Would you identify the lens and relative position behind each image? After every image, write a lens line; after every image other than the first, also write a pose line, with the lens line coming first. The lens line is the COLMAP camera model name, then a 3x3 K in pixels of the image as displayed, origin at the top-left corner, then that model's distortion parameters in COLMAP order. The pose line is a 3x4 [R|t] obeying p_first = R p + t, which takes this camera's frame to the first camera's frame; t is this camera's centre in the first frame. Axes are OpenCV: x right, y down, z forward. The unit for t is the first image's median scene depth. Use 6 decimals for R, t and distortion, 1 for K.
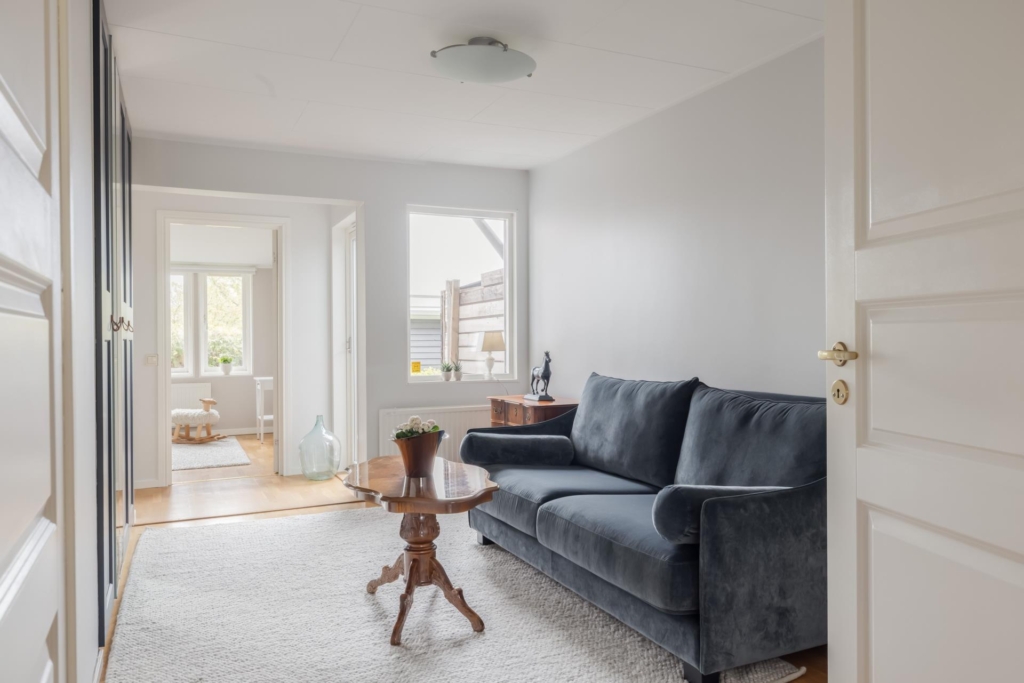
lens RADIAL K [[744.1, 0, 511.1], [0, 744.1, 341.8], [0, 0, 1]] dist [-0.010965, -0.002118]
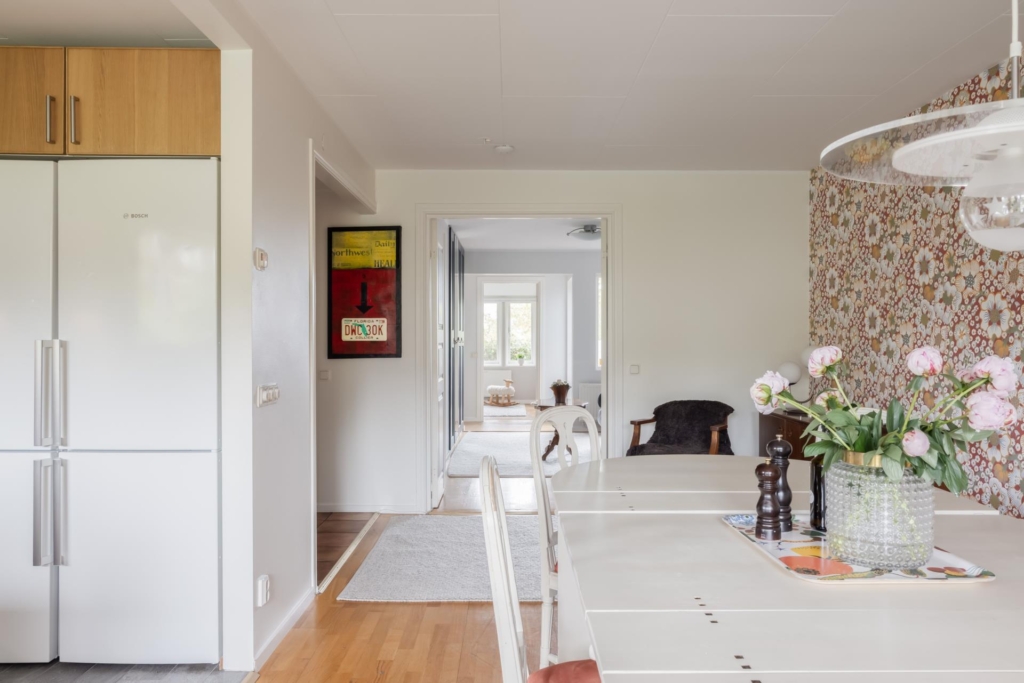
lens RADIAL K [[744.1, 0, 512.2], [0, 744.1, 340.7], [0, 0, 1]] dist [-0.010965, -0.002118]
pose [[0.911593, 0.007200, -0.411030, 0.279461], [-0.006822, 0.999974, 0.002386, -0.013490], [0.411036, 0.000629, 0.911619, -0.502961]]
